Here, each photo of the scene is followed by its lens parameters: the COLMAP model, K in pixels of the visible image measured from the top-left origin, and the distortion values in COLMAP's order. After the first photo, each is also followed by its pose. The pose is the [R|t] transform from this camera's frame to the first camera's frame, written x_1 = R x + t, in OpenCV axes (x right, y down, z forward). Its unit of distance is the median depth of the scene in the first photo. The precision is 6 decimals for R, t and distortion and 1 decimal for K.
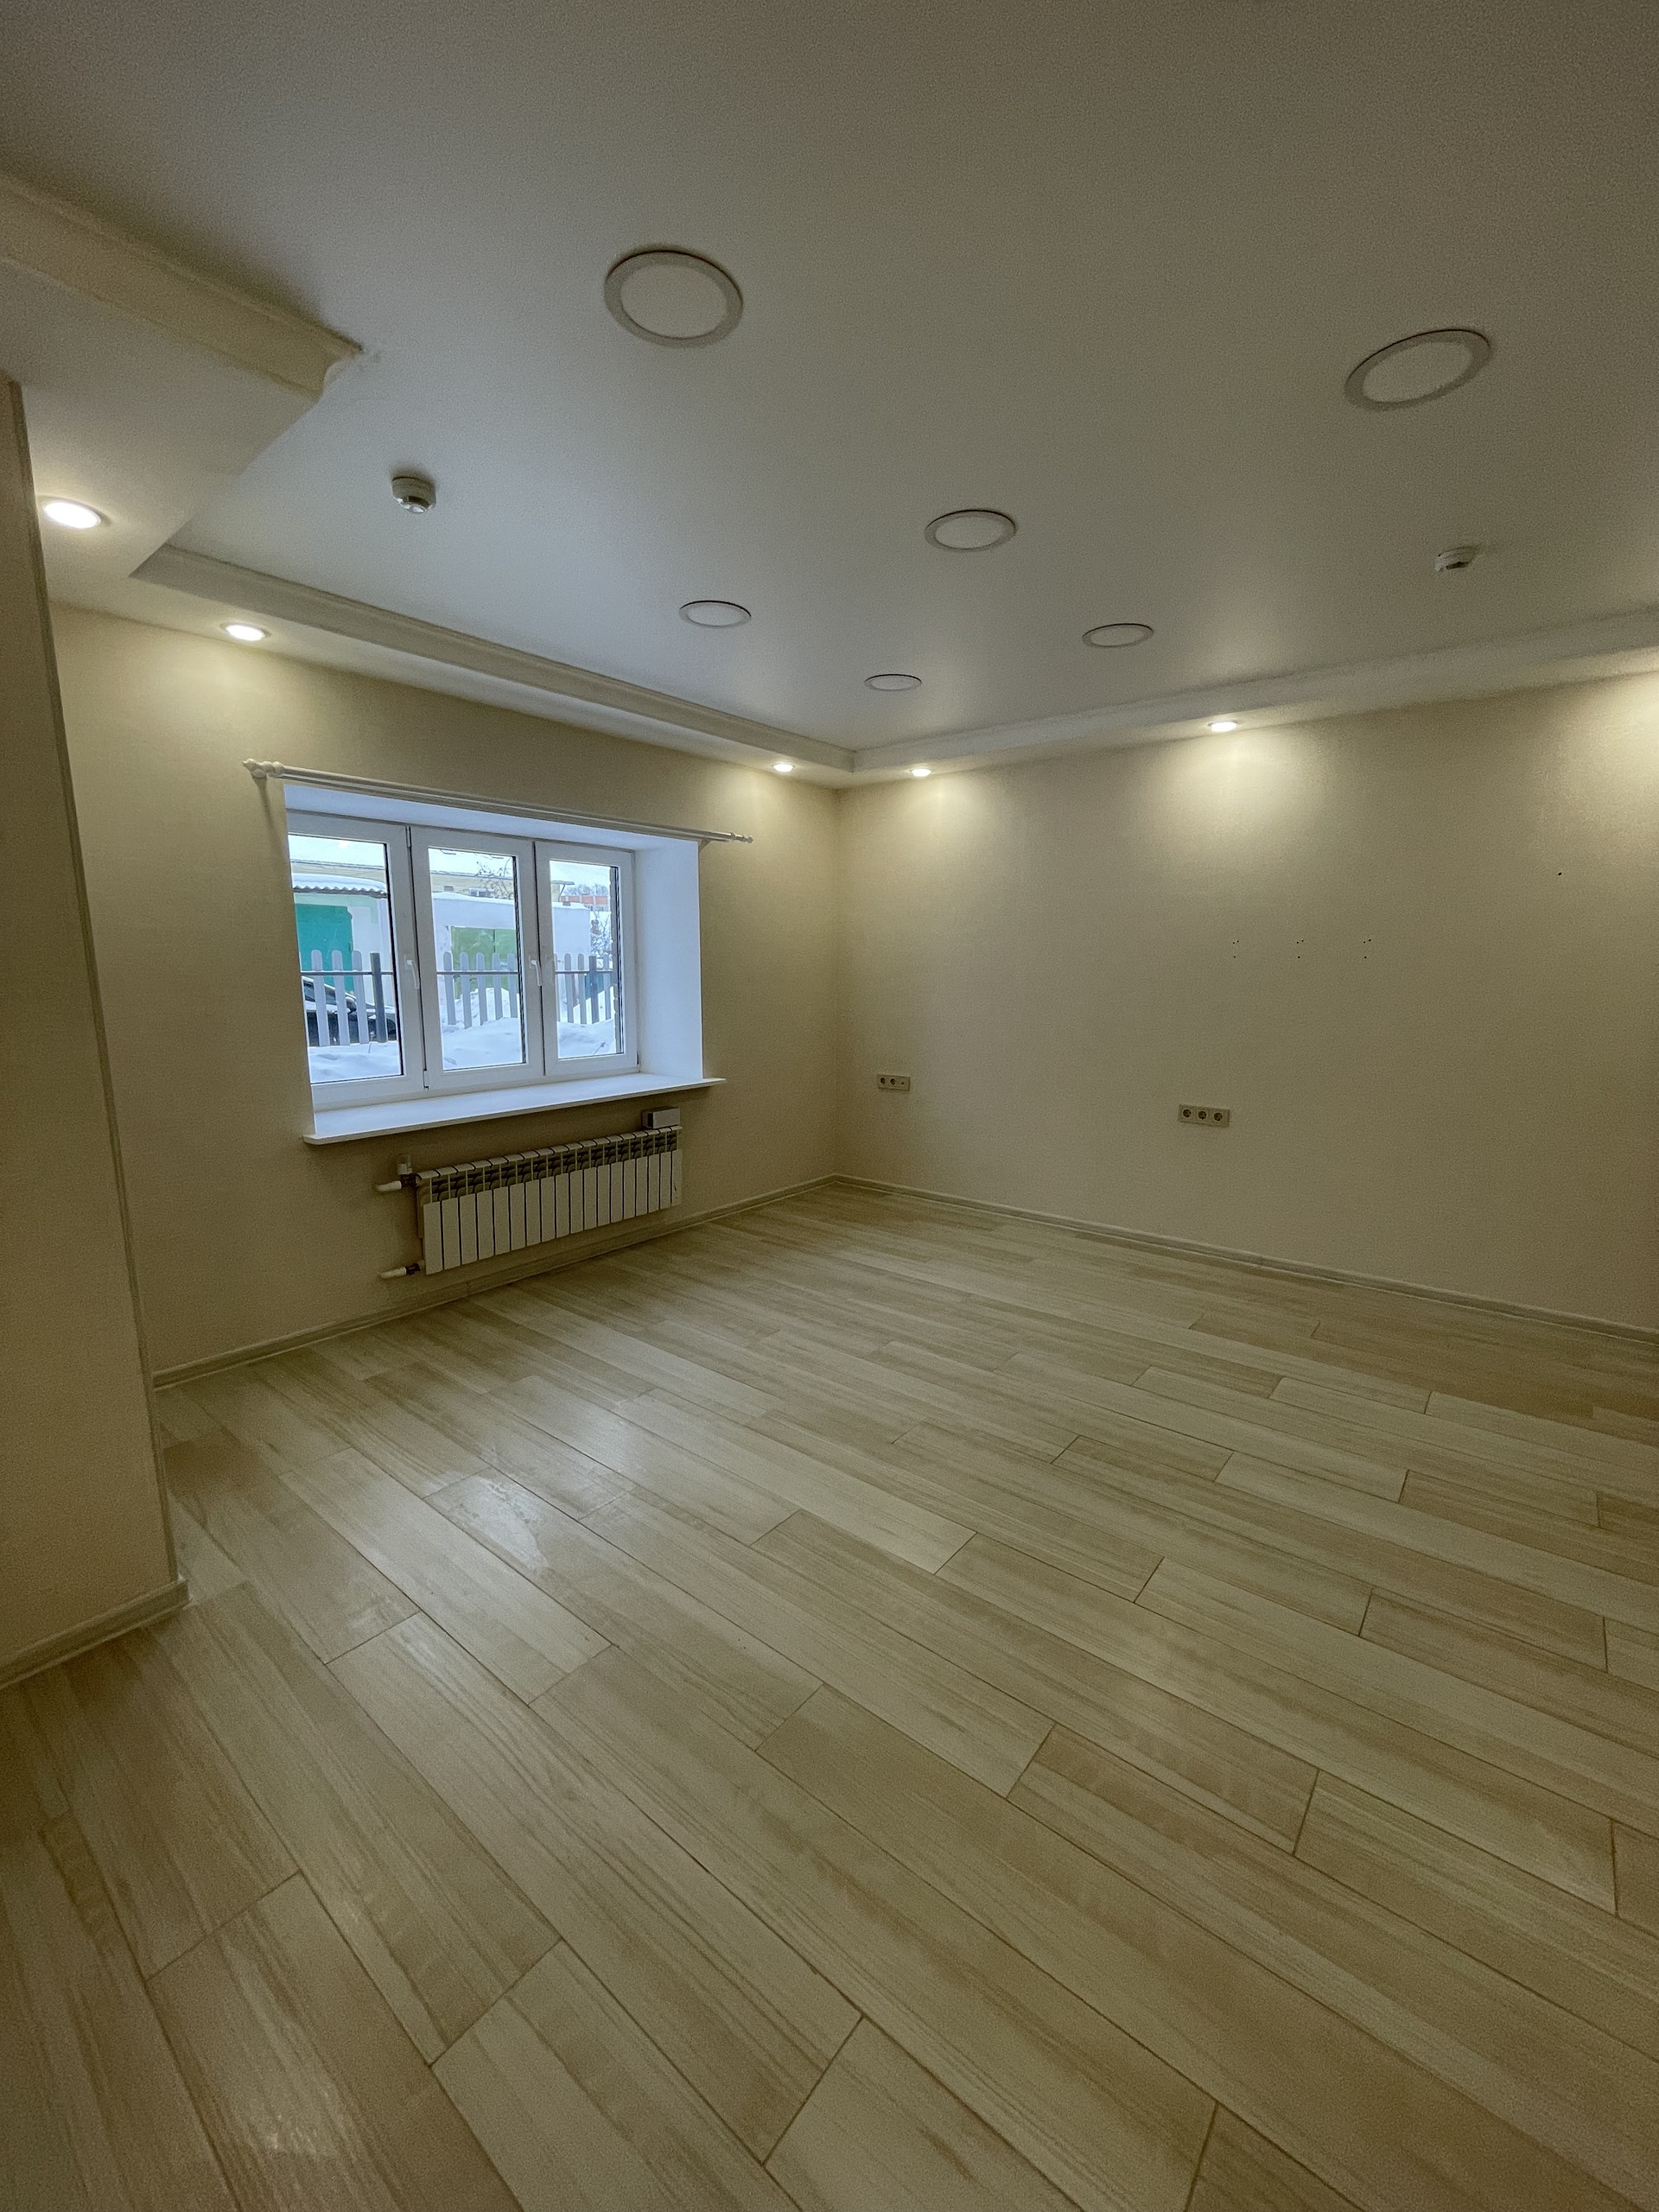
lens RADIAL K [[895.5, 0, 824.8], [0, 895.5, 1105.1], [0, 0, 1]] dist [-0.002864, -0.000189]
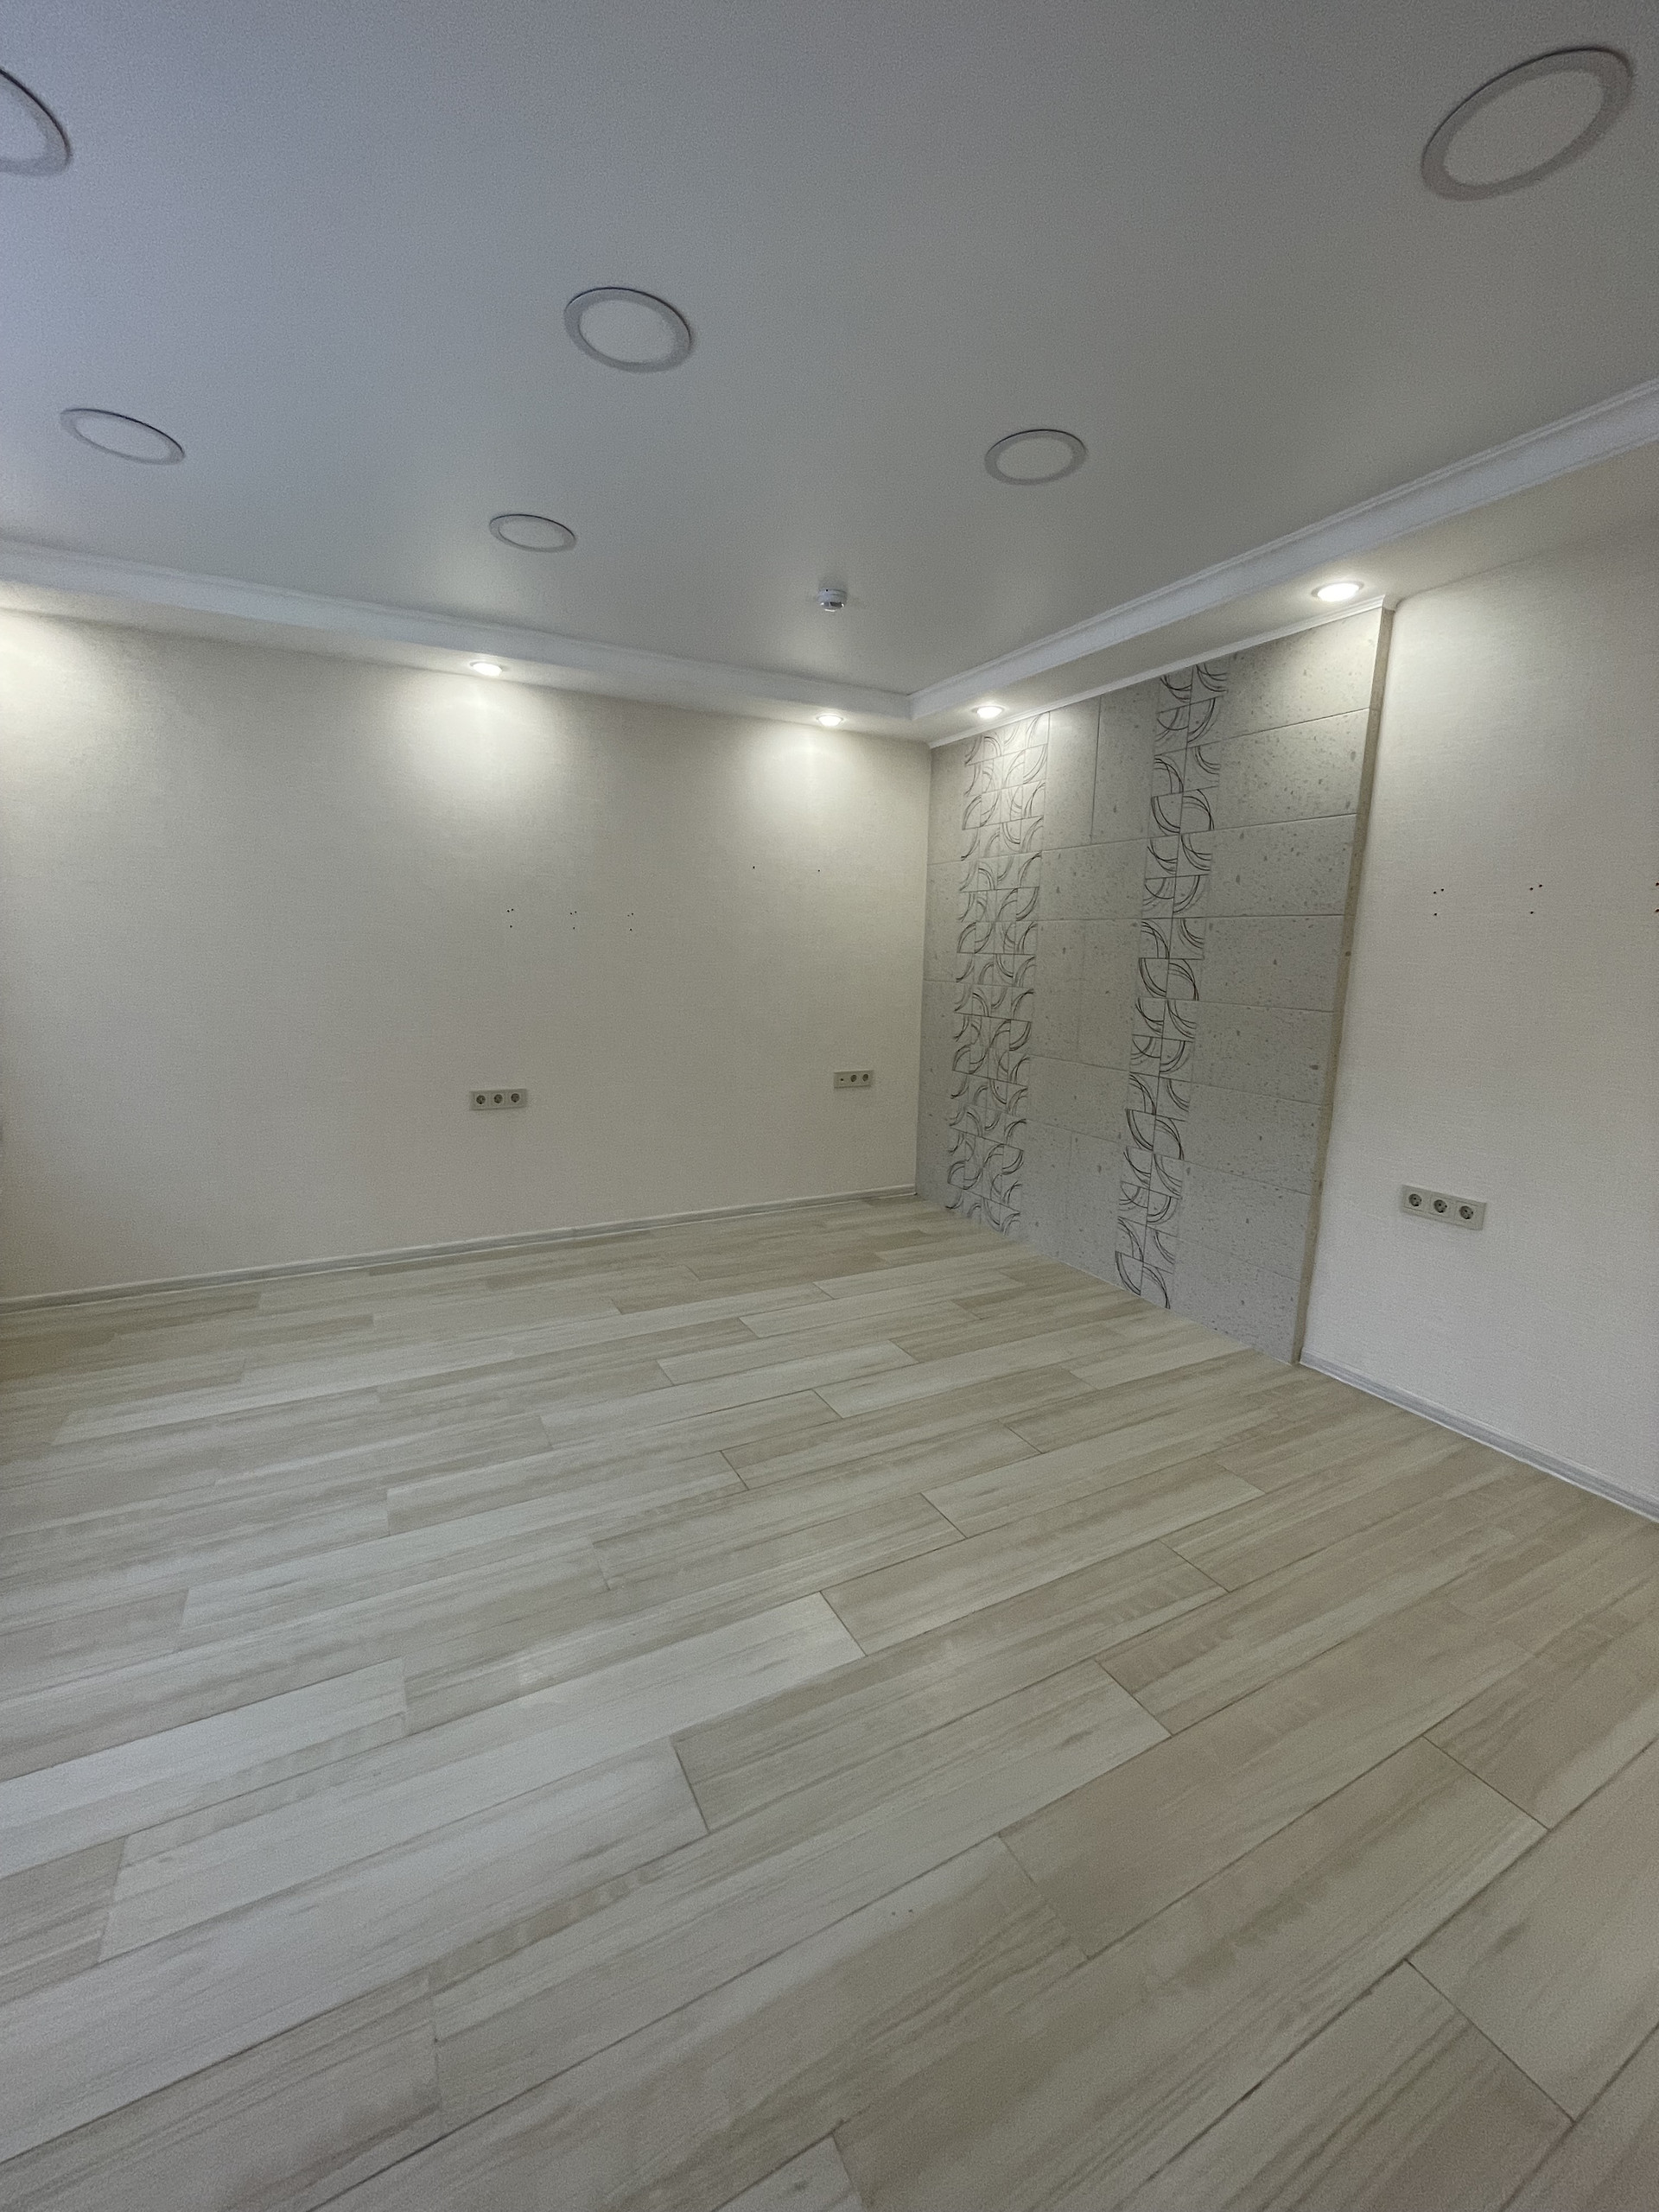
lens RADIAL K [[895.5, 0, 826.6], [0, 895.5, 1111.1], [0, 0, 1]] dist [-0.002864, -0.000189]
pose [[0.392201, -0.163917, 0.905157, -0.323228], [0.129676, 0.984021, 0.122010, -0.052040], [-0.910694, 0.069524, 0.407190, 0.365379]]
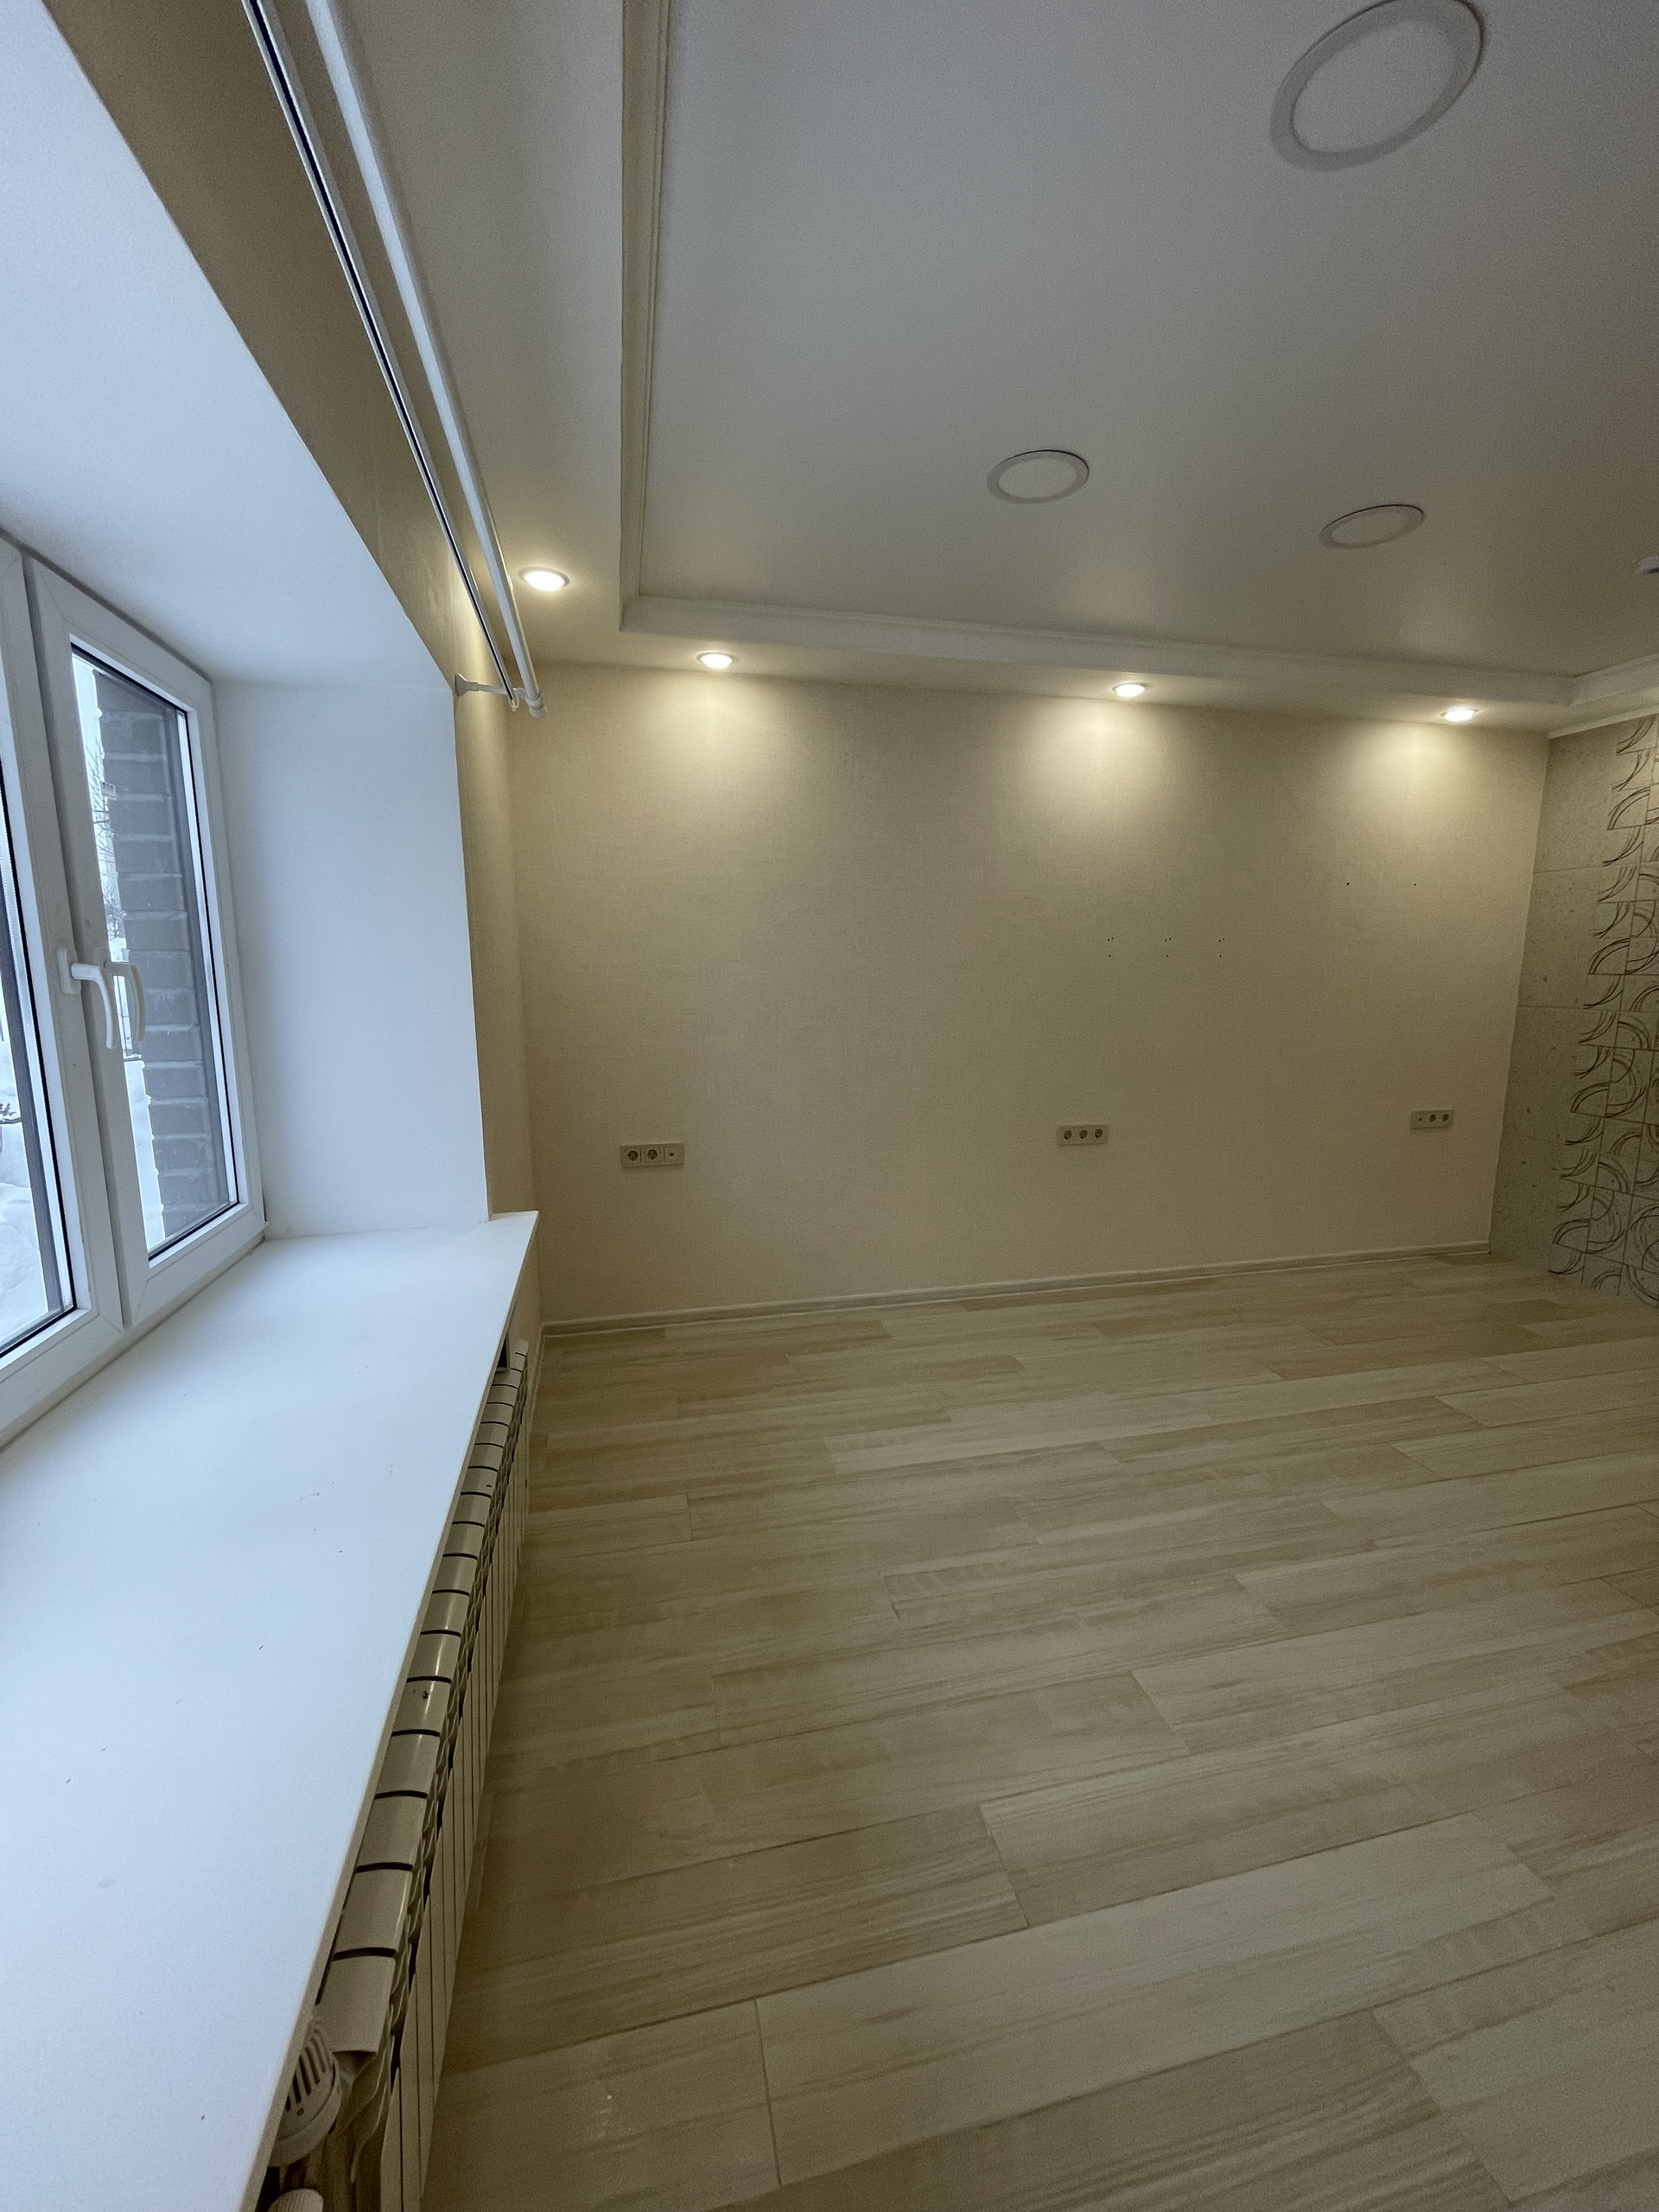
lens RADIAL K [[895.5, 0, 830.2], [0, 895.5, 1114.7], [0, 0, 1]] dist [-0.002864, -0.000189]
pose [[0.613624, -0.135708, 0.777849, -0.480852], [0.128445, 0.989154, 0.071247, -0.118939], [-0.779081, 0.056192, 0.624400, 0.736386]]
